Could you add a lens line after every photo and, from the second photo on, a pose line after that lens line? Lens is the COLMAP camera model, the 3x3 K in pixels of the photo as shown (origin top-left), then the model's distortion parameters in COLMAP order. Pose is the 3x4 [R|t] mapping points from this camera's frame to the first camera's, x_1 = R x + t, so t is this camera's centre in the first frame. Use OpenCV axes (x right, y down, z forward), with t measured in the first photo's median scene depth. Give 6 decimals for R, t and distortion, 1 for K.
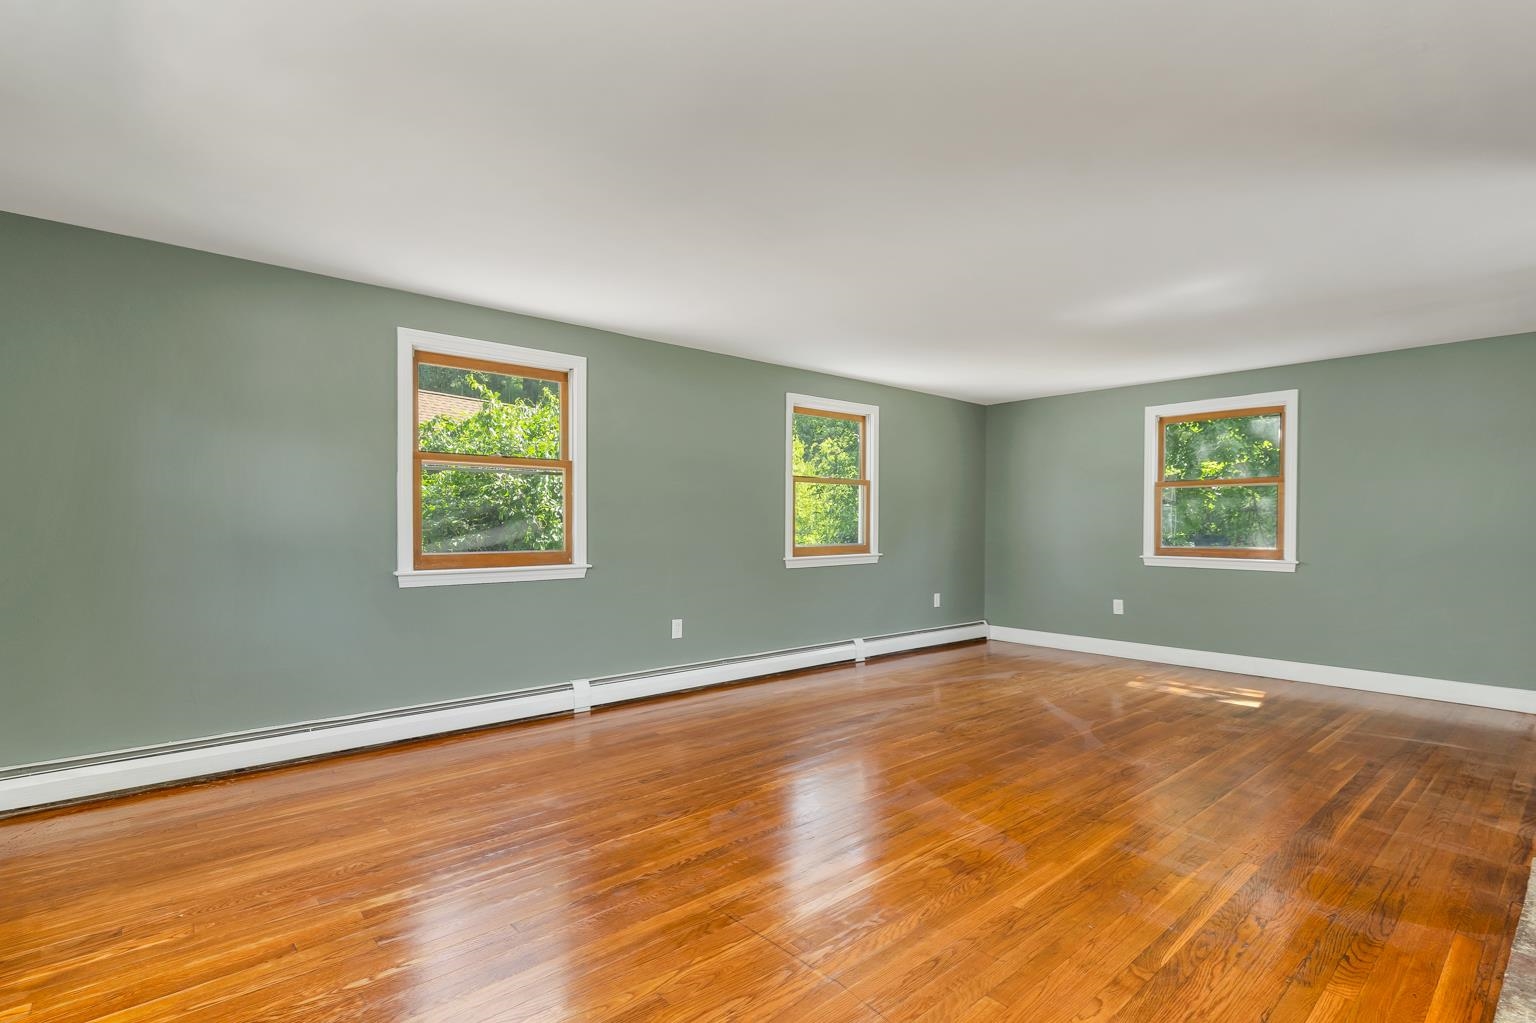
lens RADIAL K [[710.6, 0, 755.5], [0, 710.6, 516.8], [0, 0, 1]] dist [0.004257, -0.000073]
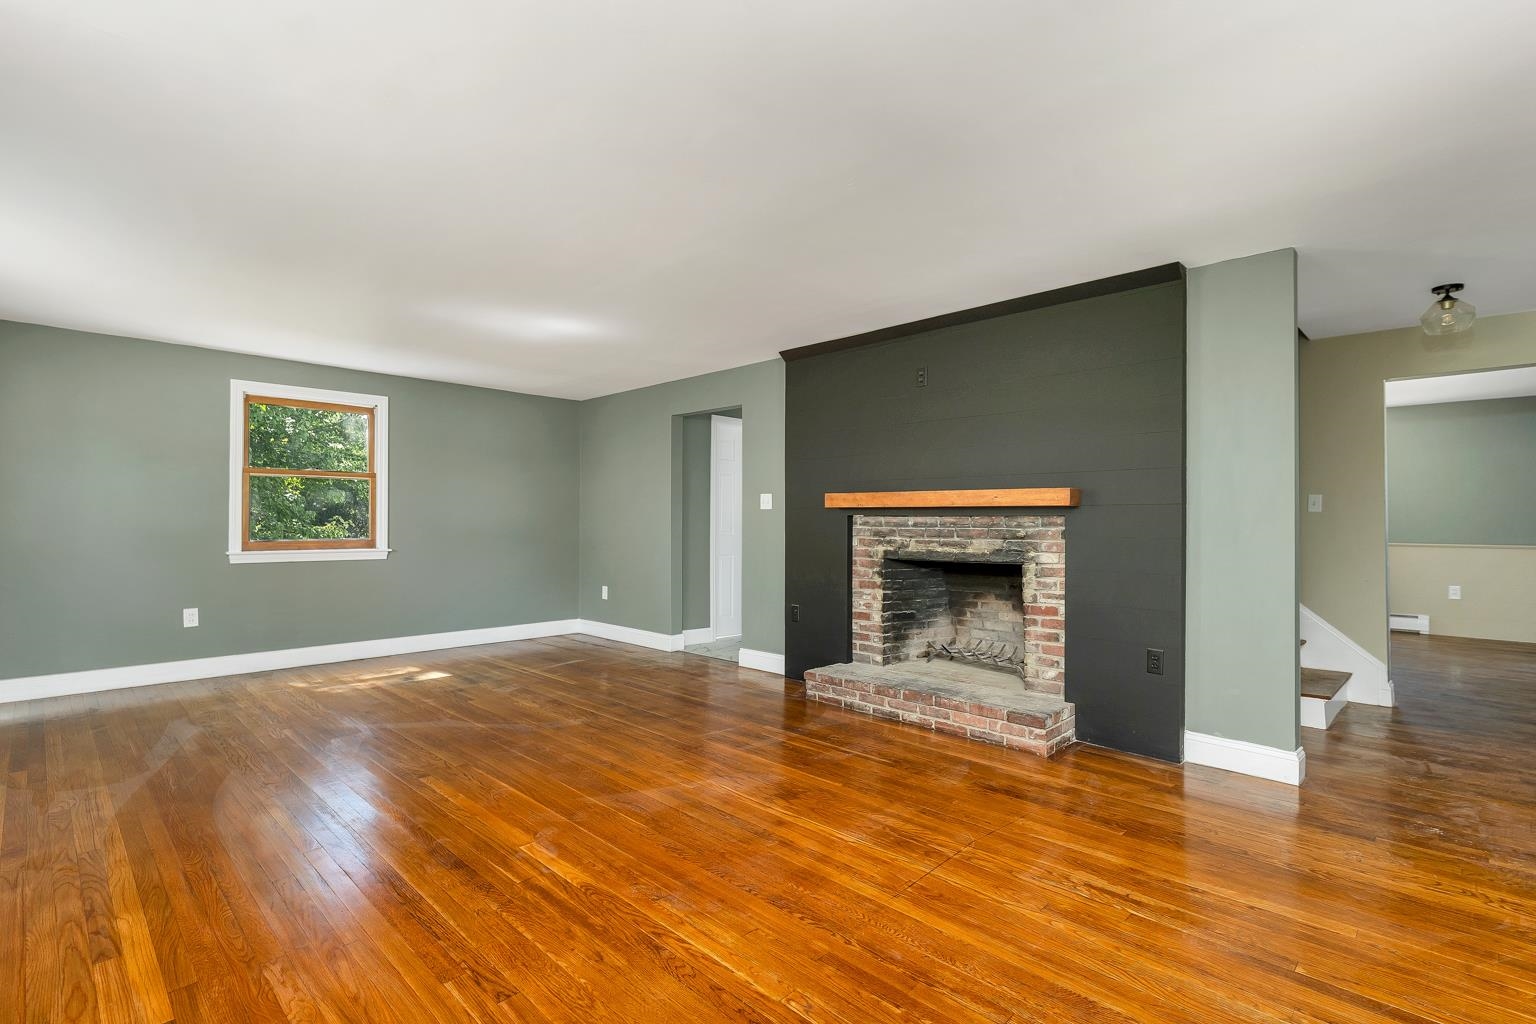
lens RADIAL K [[710.6, 0, 762.3], [0, 710.6, 514.2], [0, 0, 1]] dist [0.004257, -0.000073]
pose [[-0.053776, -0.001084, 0.998552, -0.401226], [-0.014666, 0.999892, 0.000296, -0.001312], [-0.998445, -0.014629, -0.053786, 0.467045]]
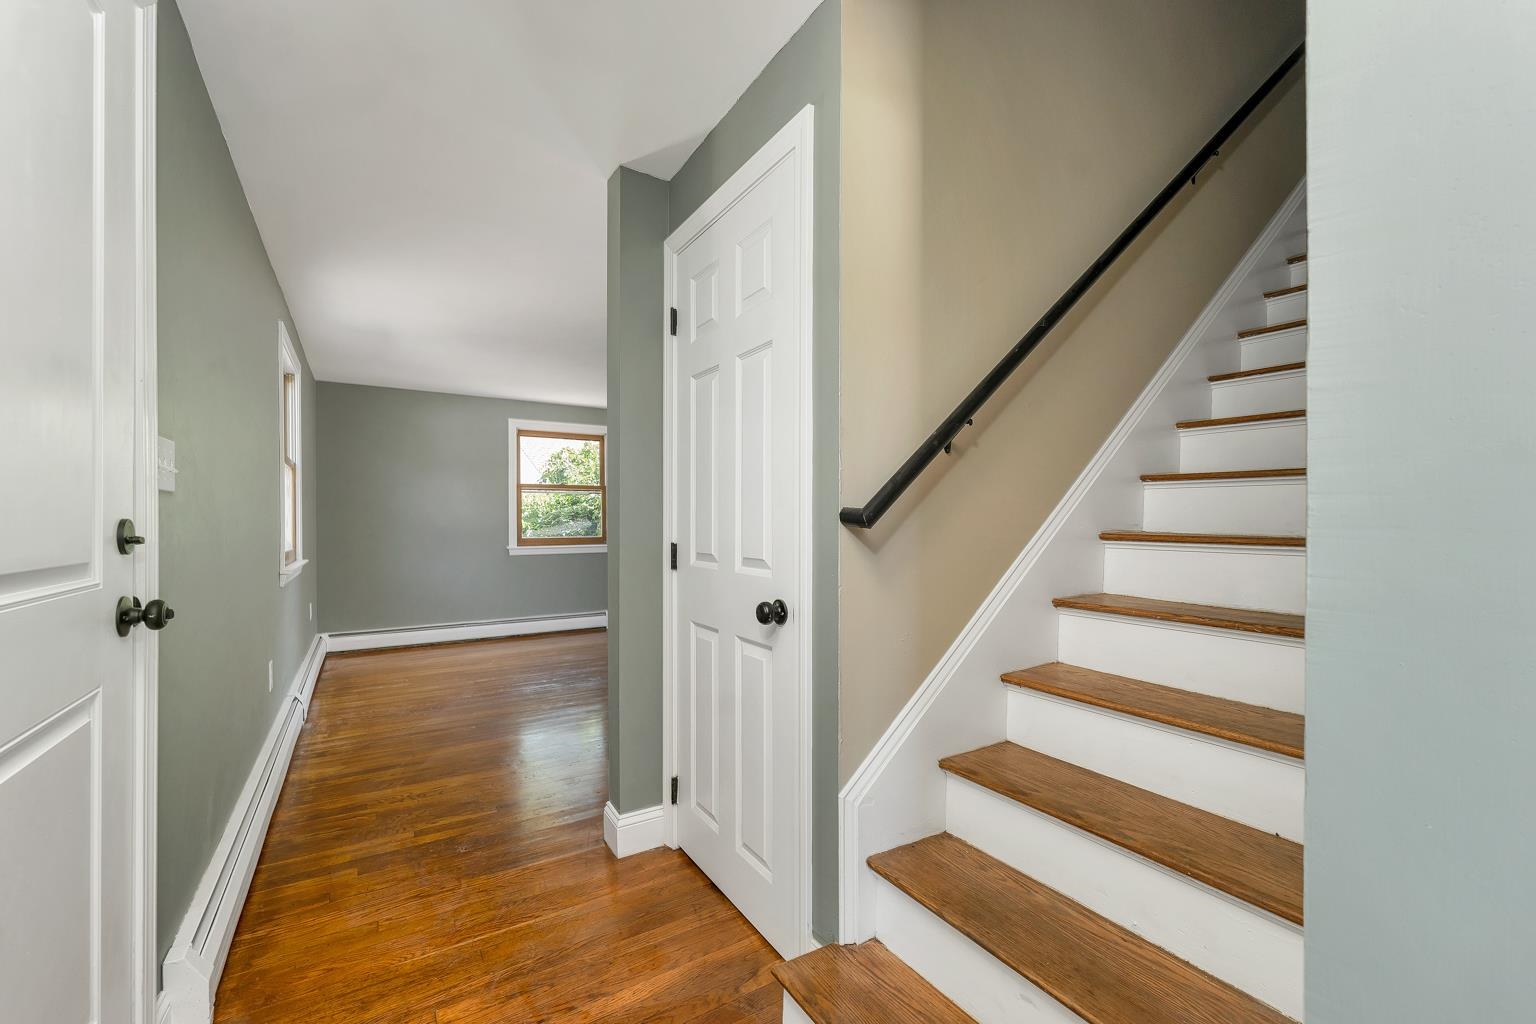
lens RADIAL K [[634.1, 0, 770.3], [0, 634.1, 510.3], [0, 0, 1]] dist [-0.003474, -0.000151]
pose [[0.986528, -0.005148, -0.163512, 0.921307], [0.004081, 0.999968, -0.006858, -0.014668], [0.163542, 0.006098, 0.986517, -1.099908]]
